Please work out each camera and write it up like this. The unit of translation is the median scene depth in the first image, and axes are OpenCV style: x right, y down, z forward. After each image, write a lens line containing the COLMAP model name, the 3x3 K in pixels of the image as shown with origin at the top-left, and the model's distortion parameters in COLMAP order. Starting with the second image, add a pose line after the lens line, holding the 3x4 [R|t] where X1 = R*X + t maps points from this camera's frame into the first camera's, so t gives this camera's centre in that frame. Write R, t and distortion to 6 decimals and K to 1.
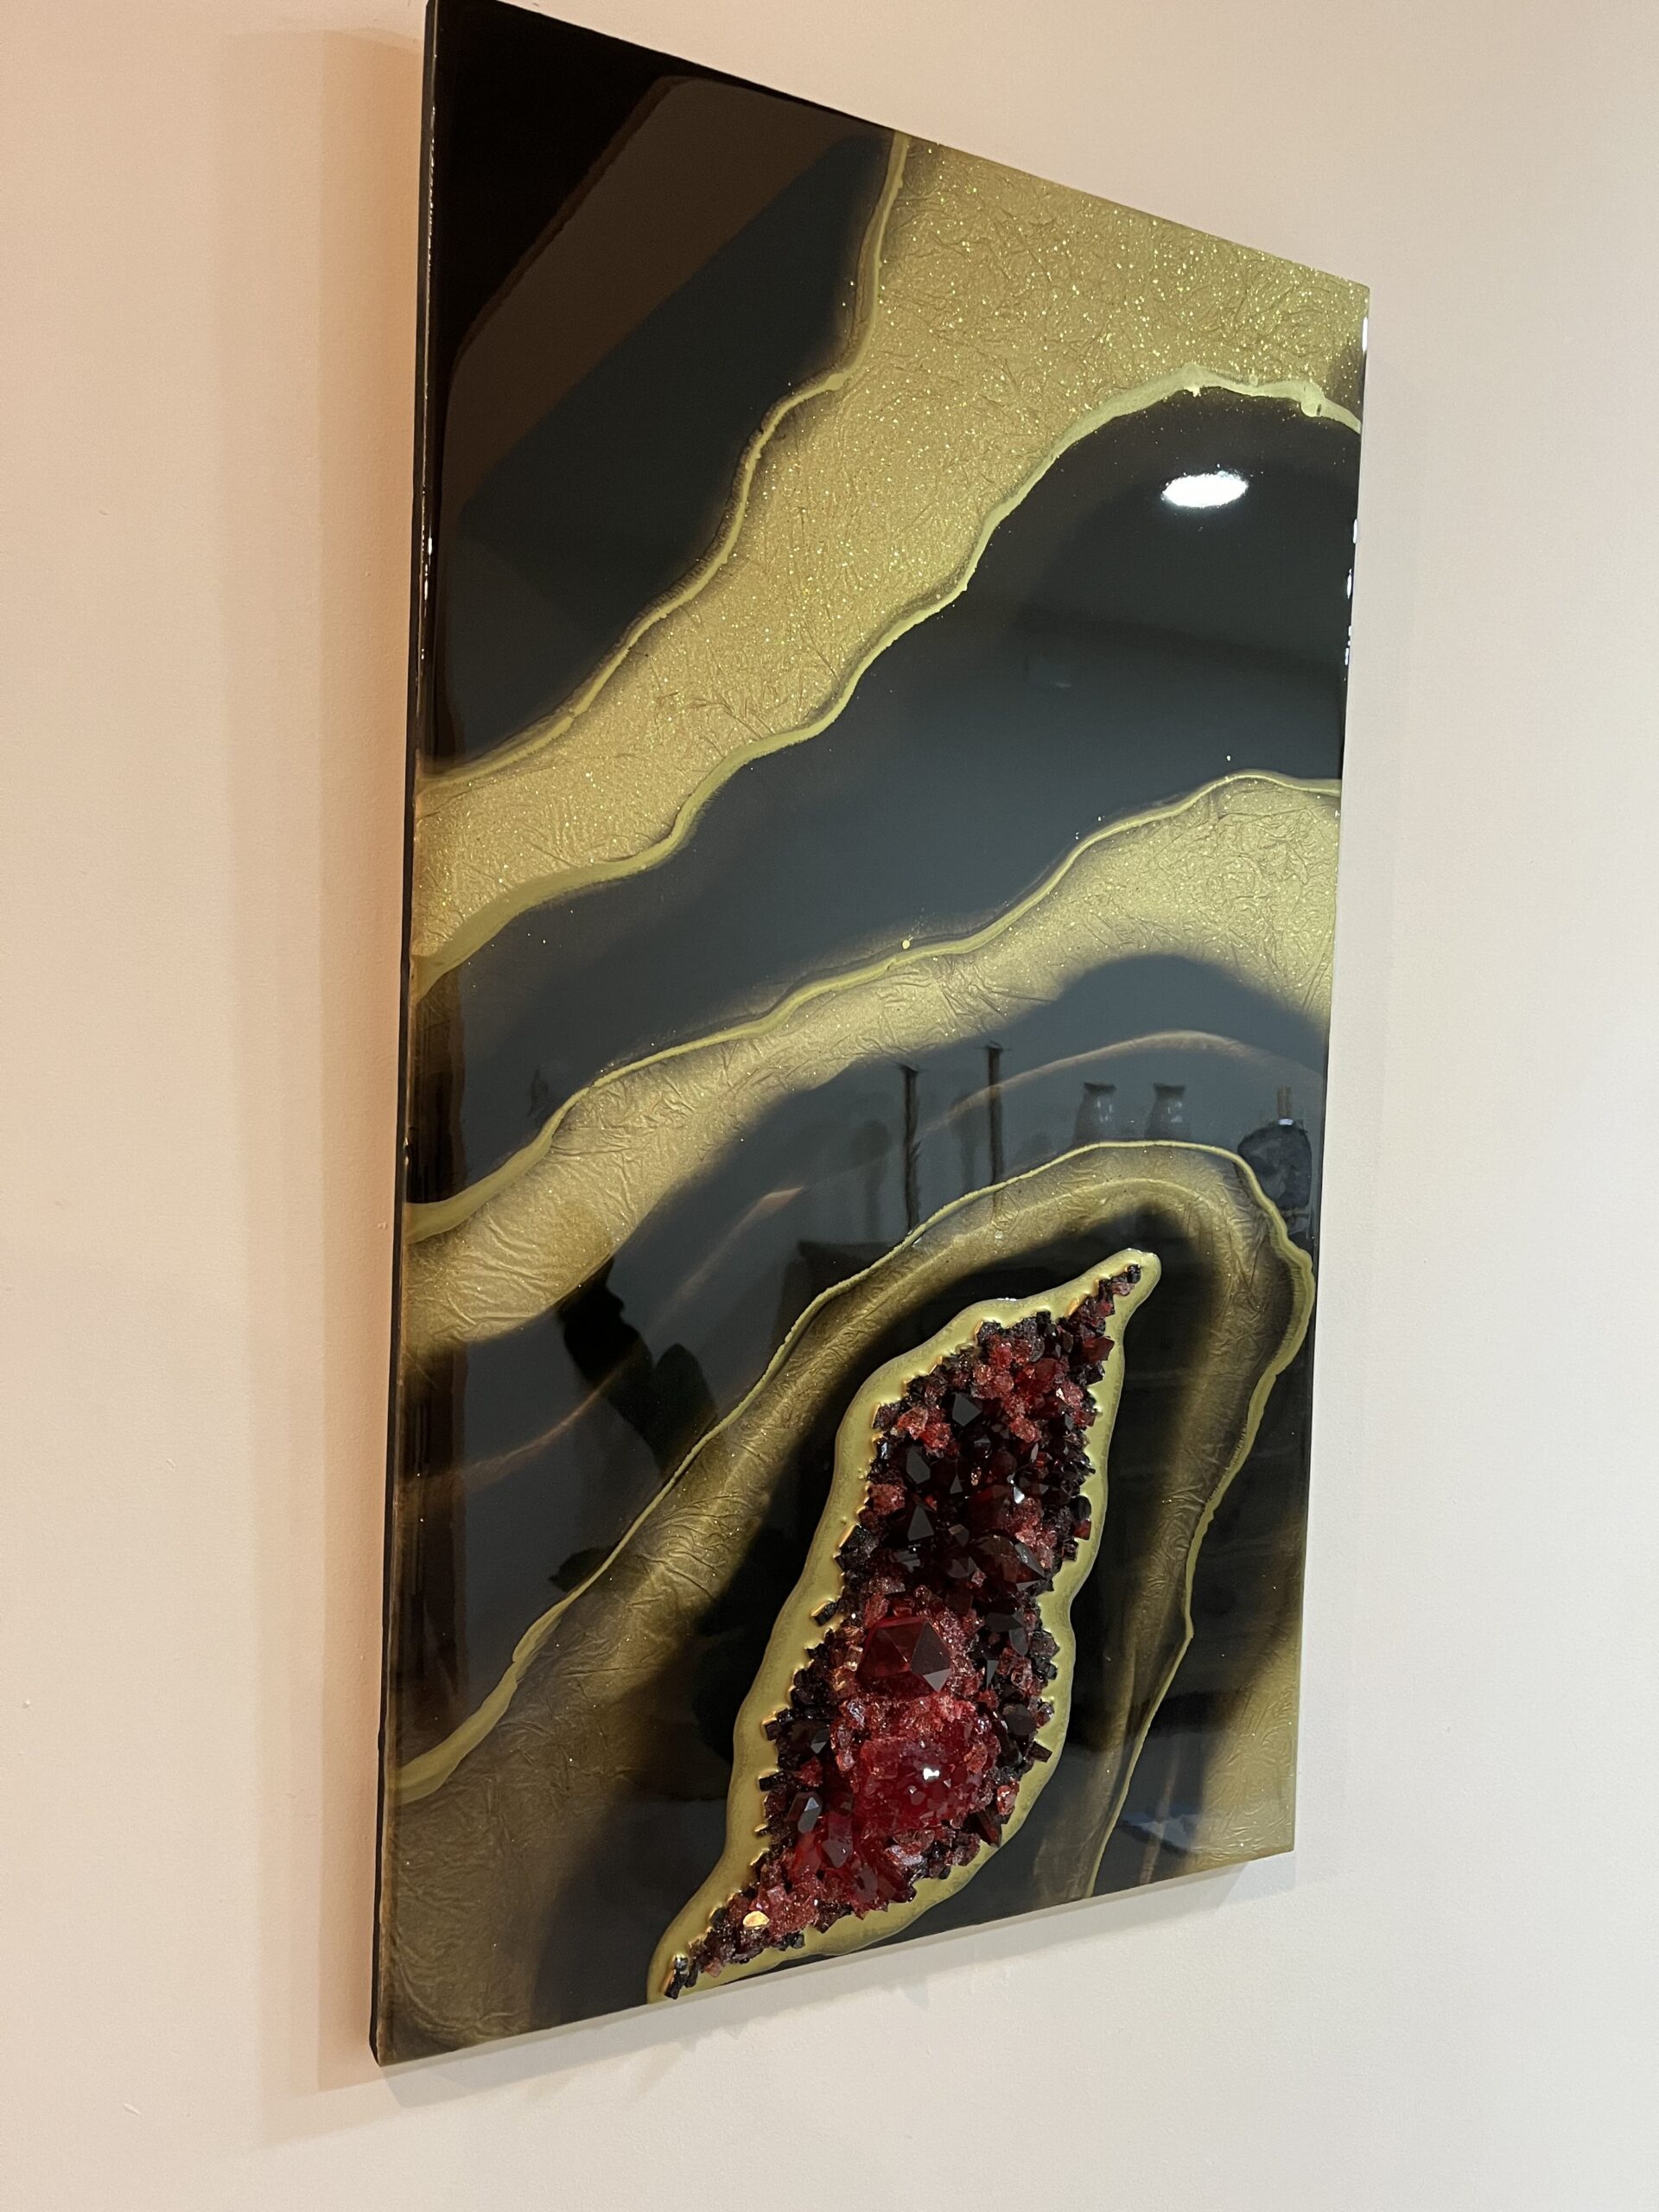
lens RADIAL K [[1672.9, 0, 829.5], [0, 1672.9, 1106.0], [0, 0, 1]] dist [0.005888, -0.003542]
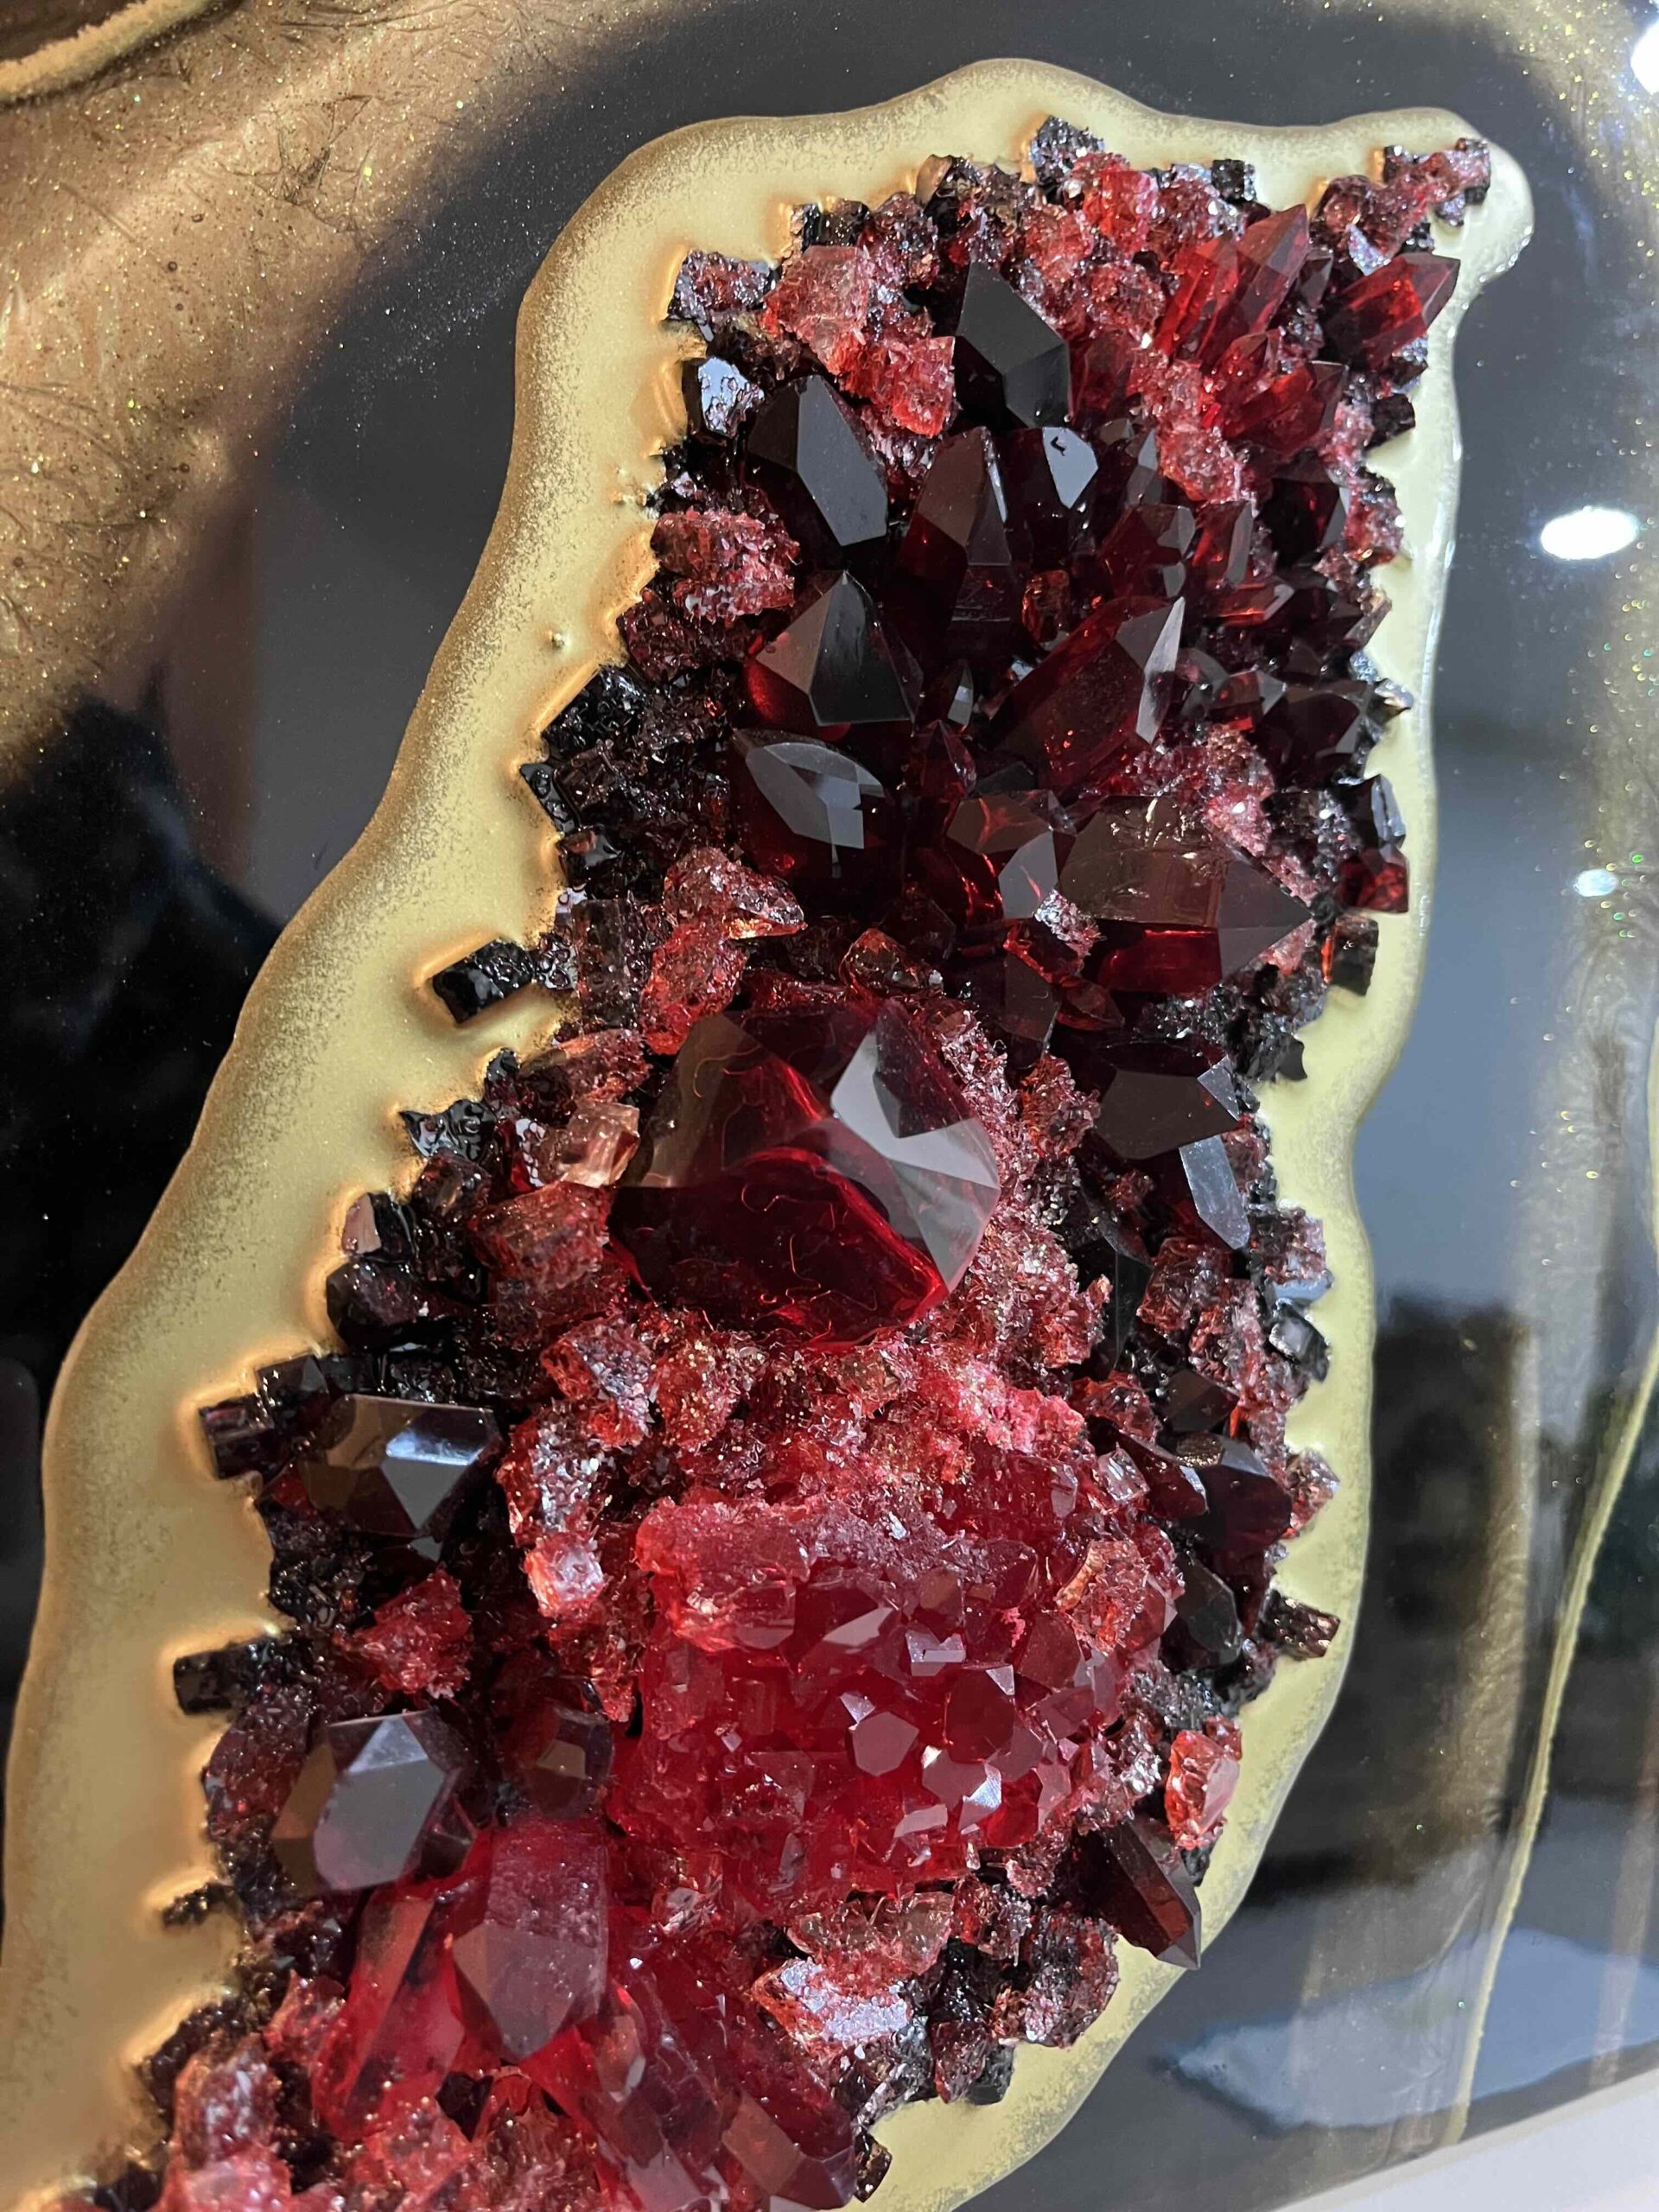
lens RADIAL K [[1672.9, 0, 829.5], [0, 1672.9, 1106.0], [0, 0, 1]] dist [0.005888, -0.003542]
pose [[0.999001, -0.026785, 0.035759, 0.038564], [0.030897, 0.992308, -0.119875, 0.346796], [-0.032273, 0.120860, 0.992145, 0.740869]]
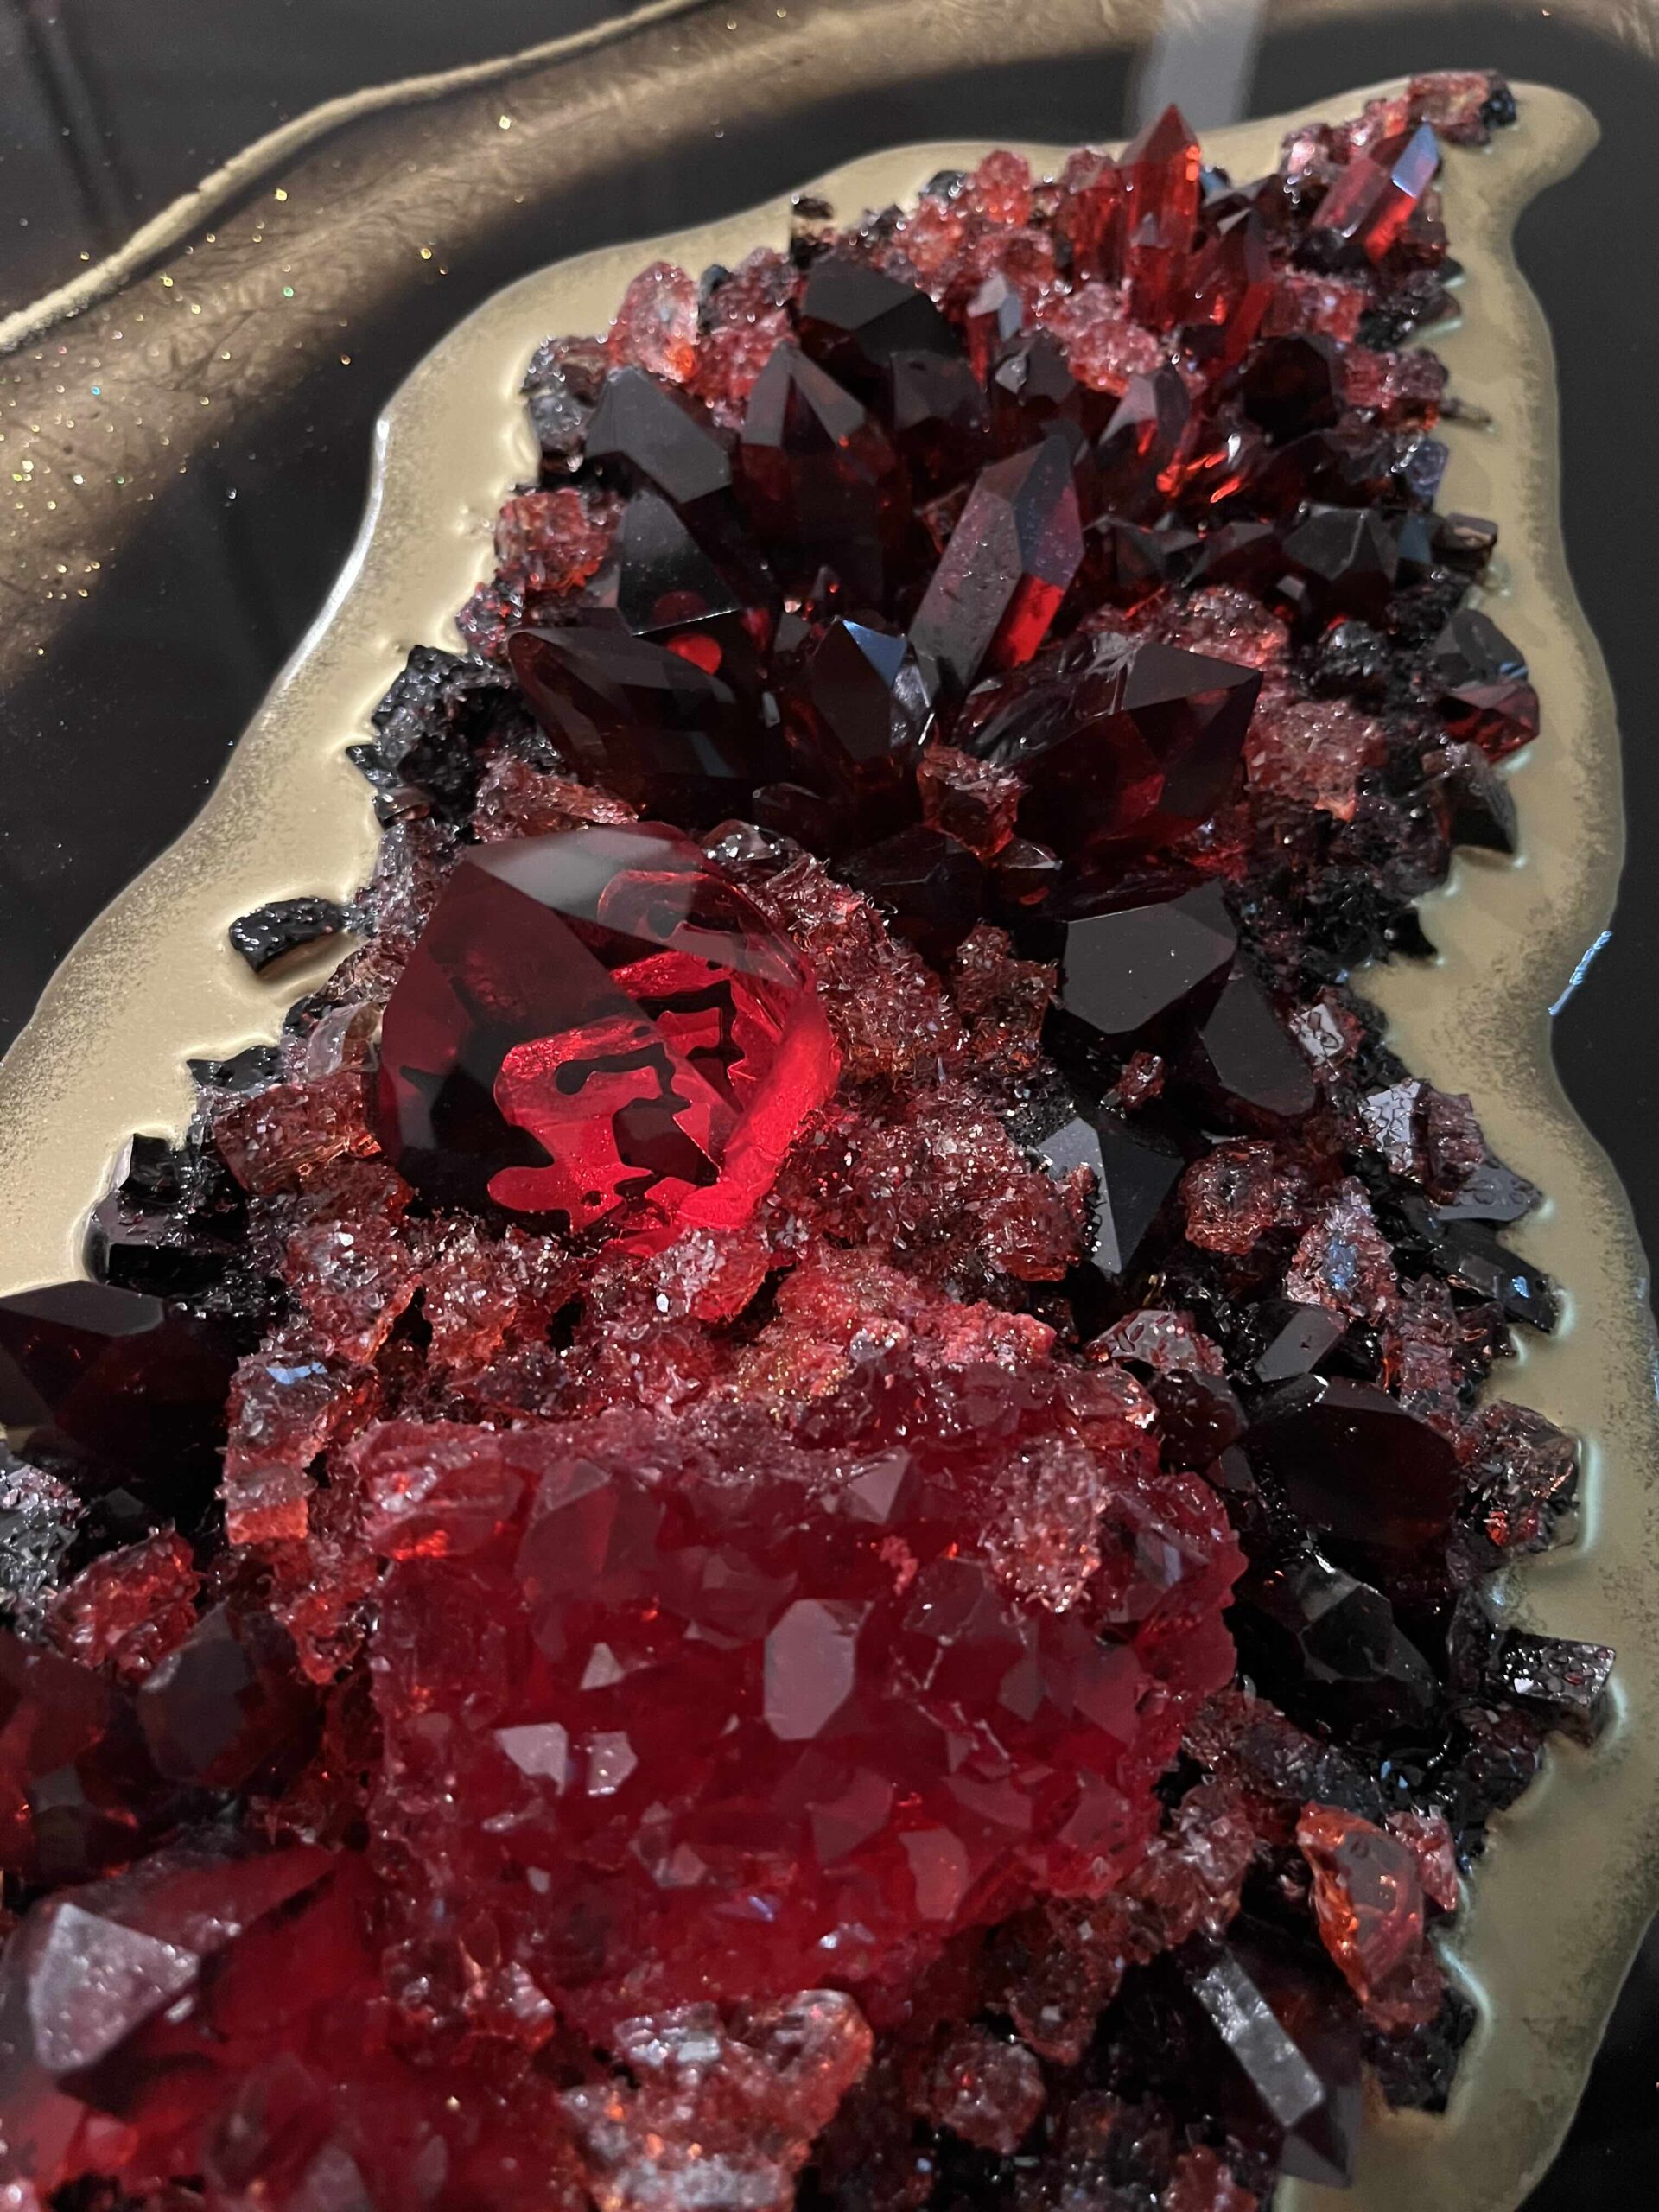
lens RADIAL K [[1672.9, 0, 829.5], [0, 1672.9, 1106.0], [0, 0, 1]] dist [0.005888, -0.003542]
pose [[0.914299, -0.249387, -0.319159, 0.133298], [0.082005, 0.885628, -0.457097, 0.430809], [0.396651, 0.391751, 0.830180, 0.826418]]
